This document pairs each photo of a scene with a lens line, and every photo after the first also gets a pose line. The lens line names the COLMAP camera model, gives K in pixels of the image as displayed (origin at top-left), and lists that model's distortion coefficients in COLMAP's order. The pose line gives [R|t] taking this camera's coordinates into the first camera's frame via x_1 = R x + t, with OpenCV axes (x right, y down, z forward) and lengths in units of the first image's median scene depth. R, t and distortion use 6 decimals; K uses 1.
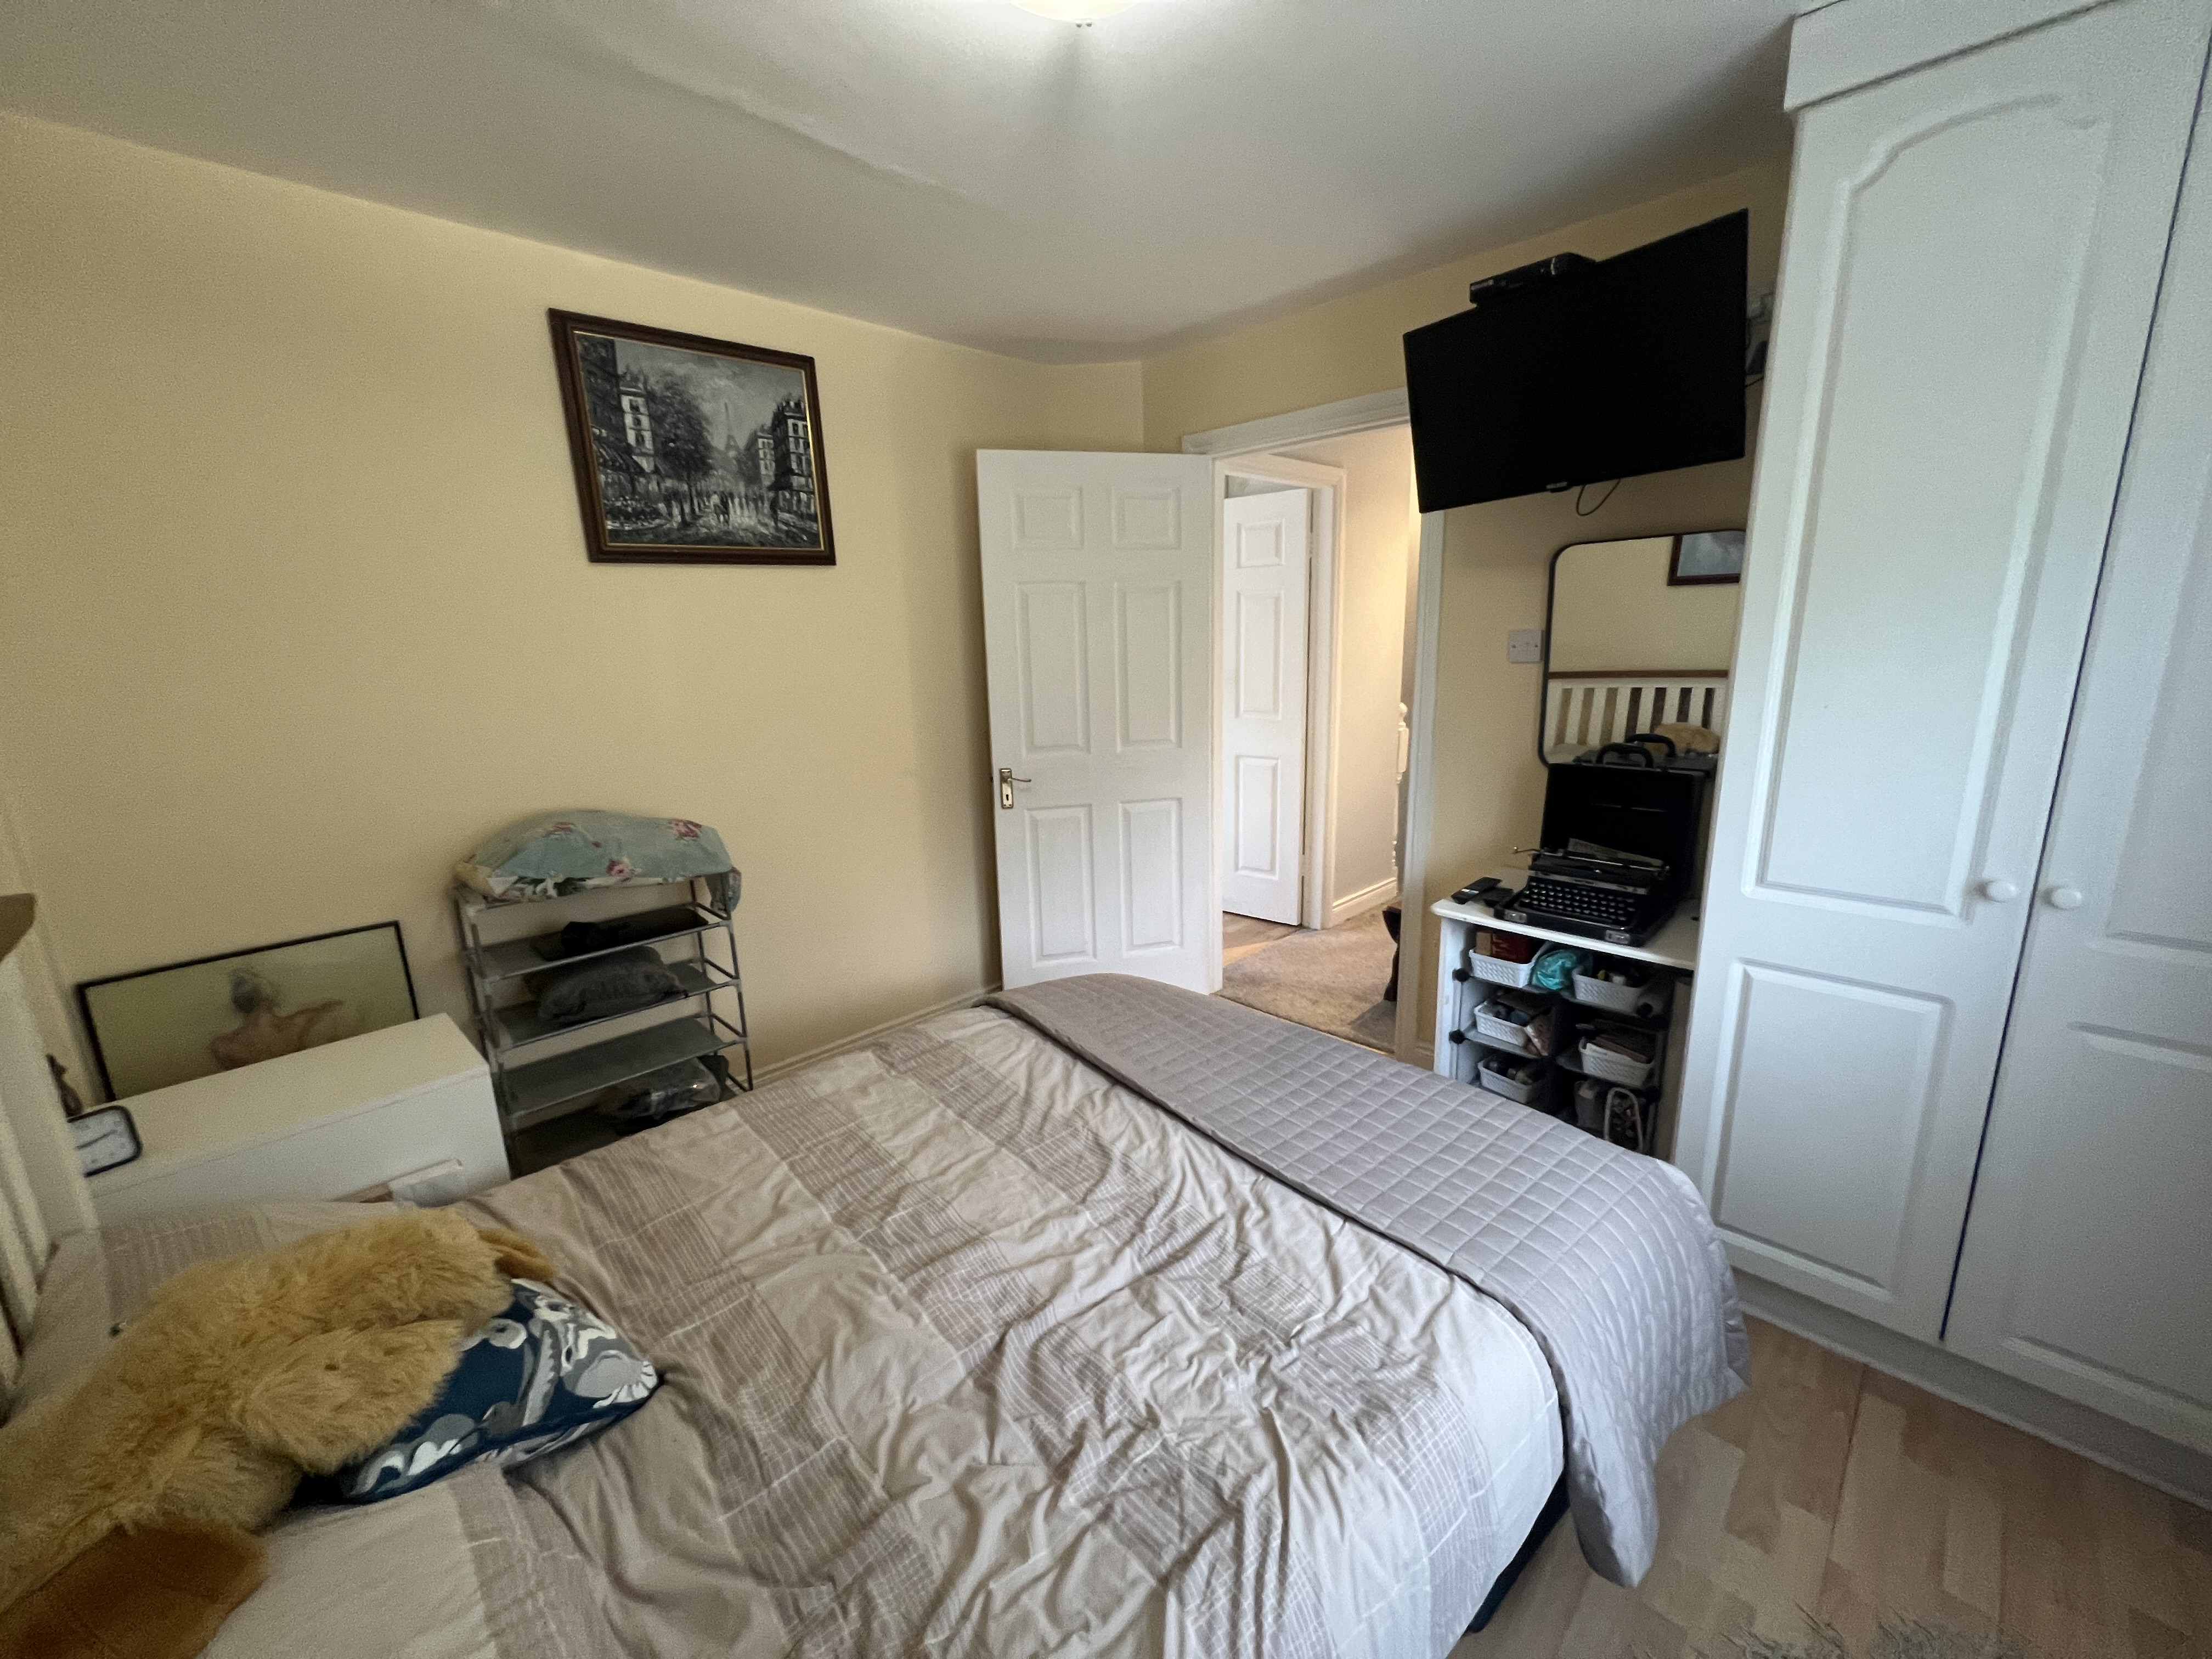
lens RADIAL K [[889.6, 0, 1113.7], [0, 889.6, 831.8], [0, 0, 1]] dist [0.025128, -0.000182]
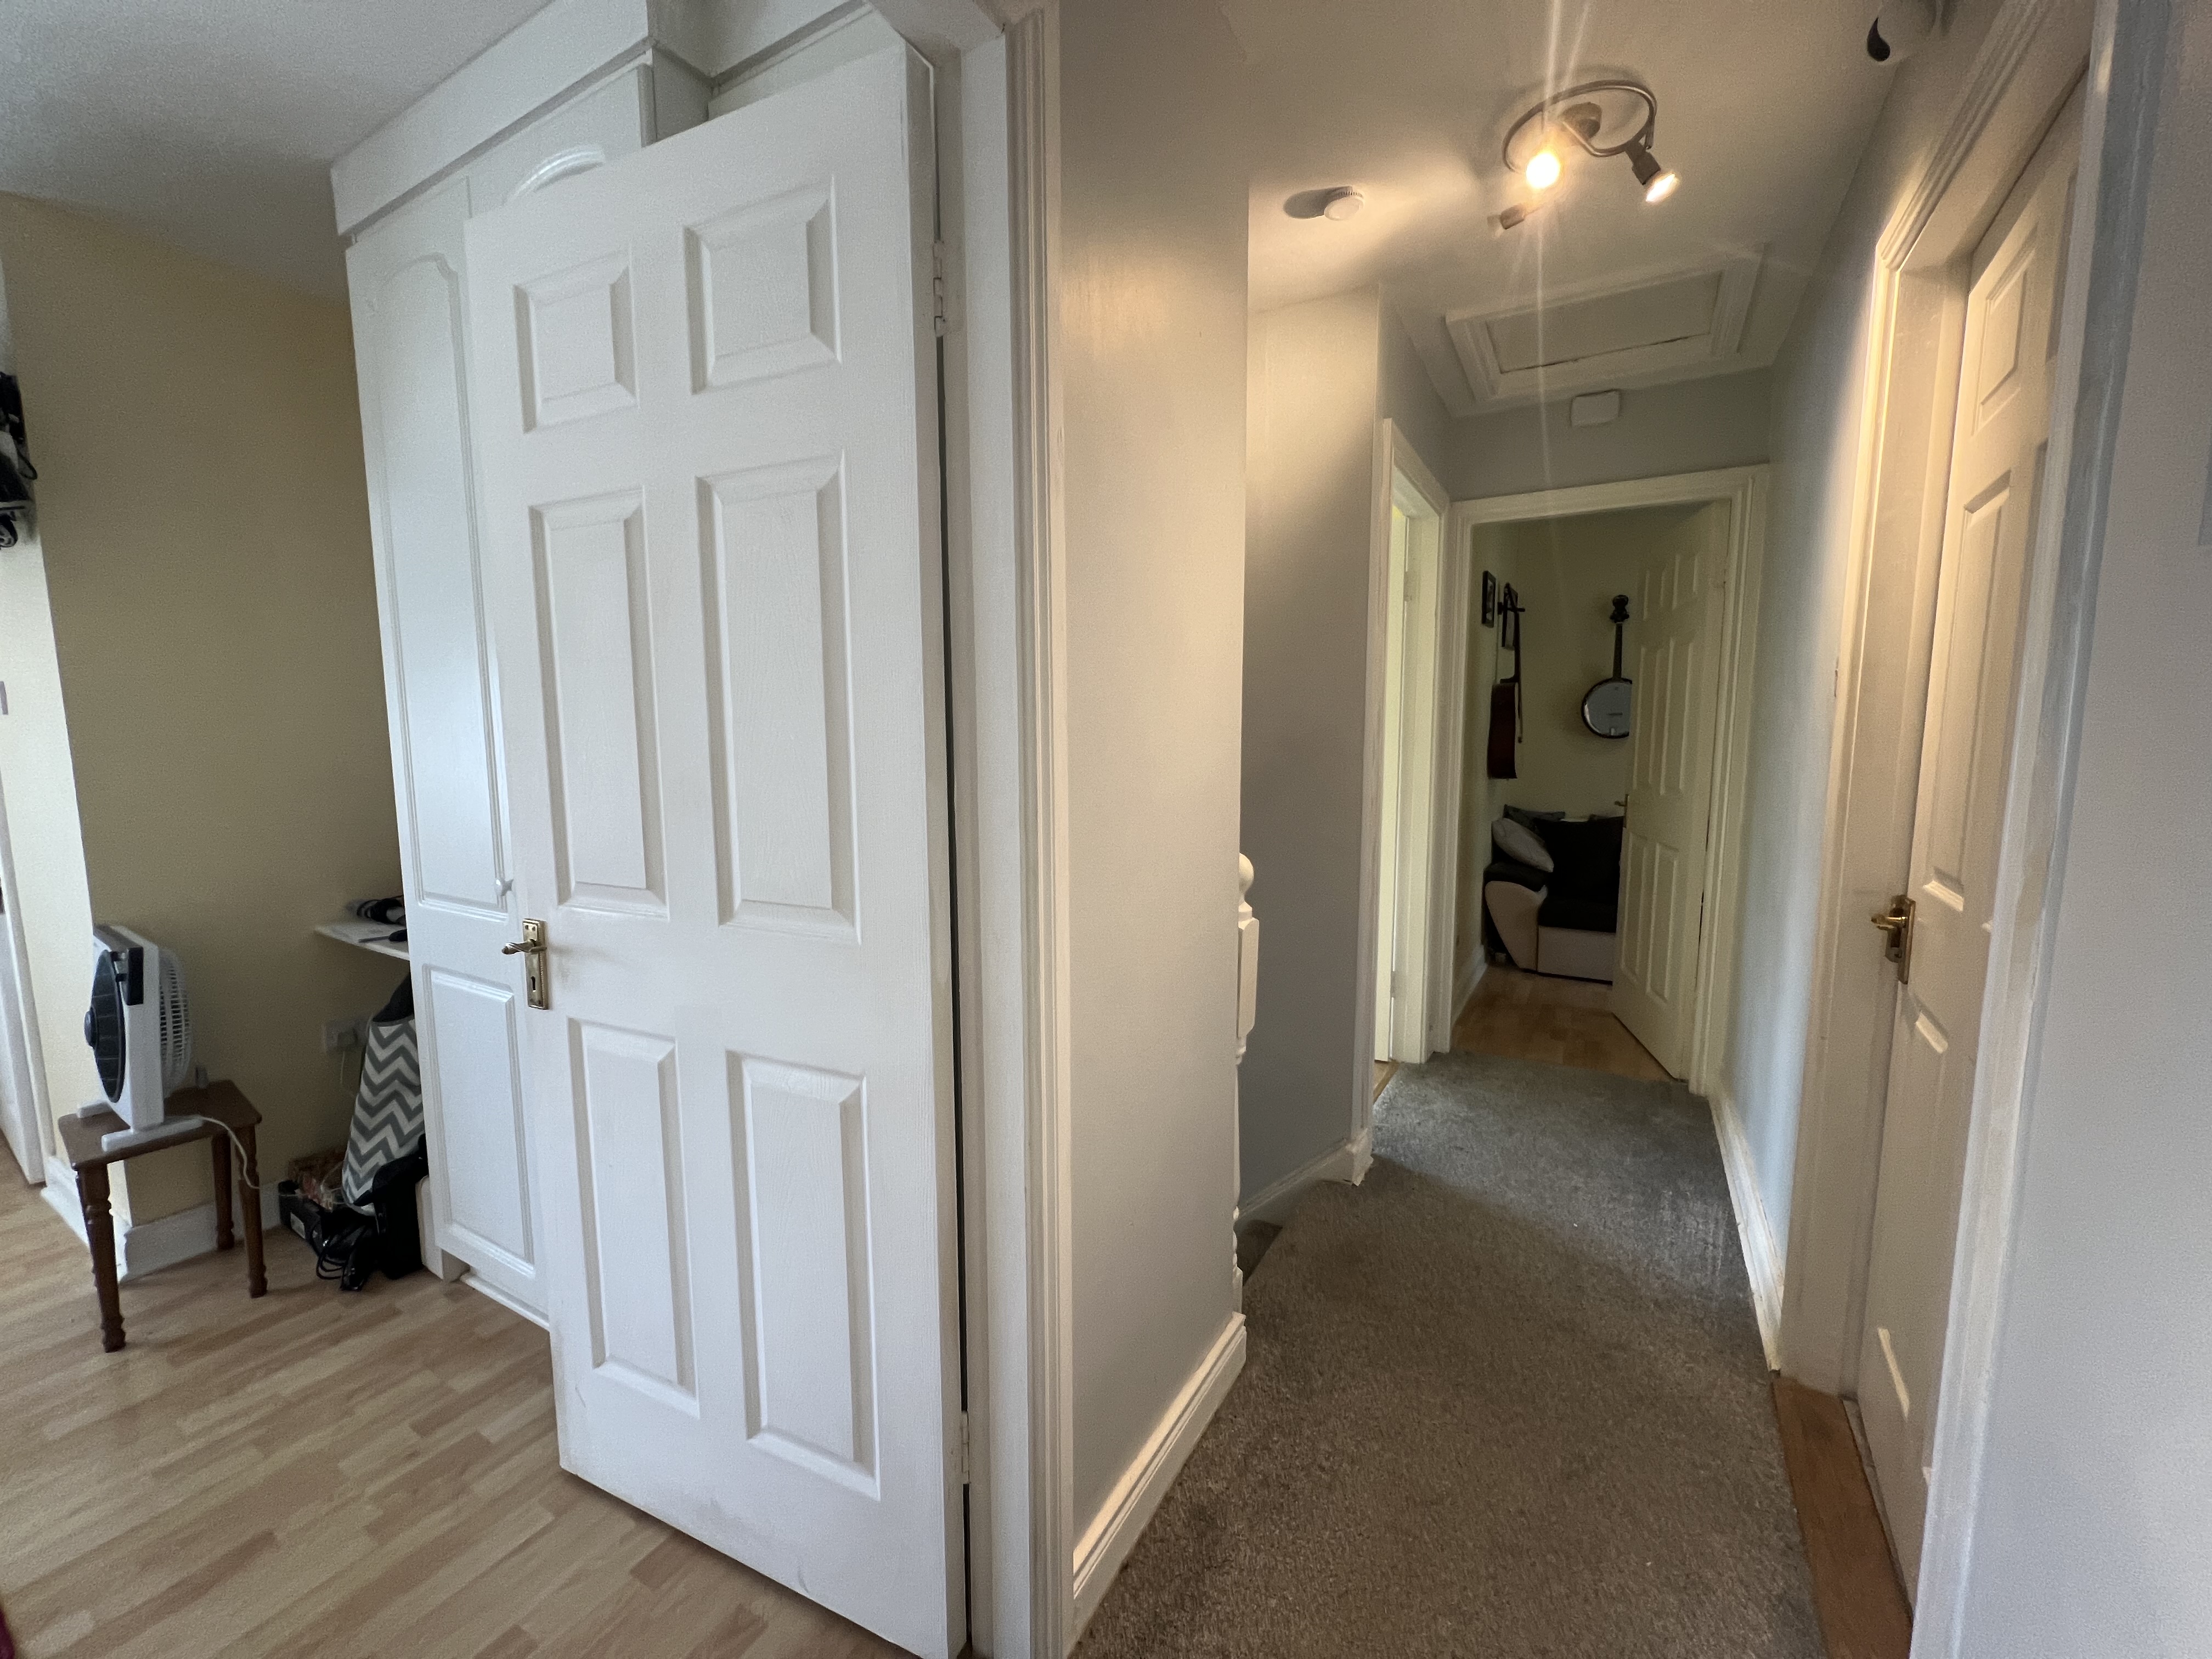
lens RADIAL K [[889.6, 0, 1115.9], [0, 889.6, 828.8], [0, 0, 1]] dist [0.025128, -0.000182]
pose [[0.965468, -0.007312, 0.260419, 0.185234], [0.035516, 0.993968, -0.103761, -0.124451], [-0.258089, 0.109427, 0.959904, 0.691172]]
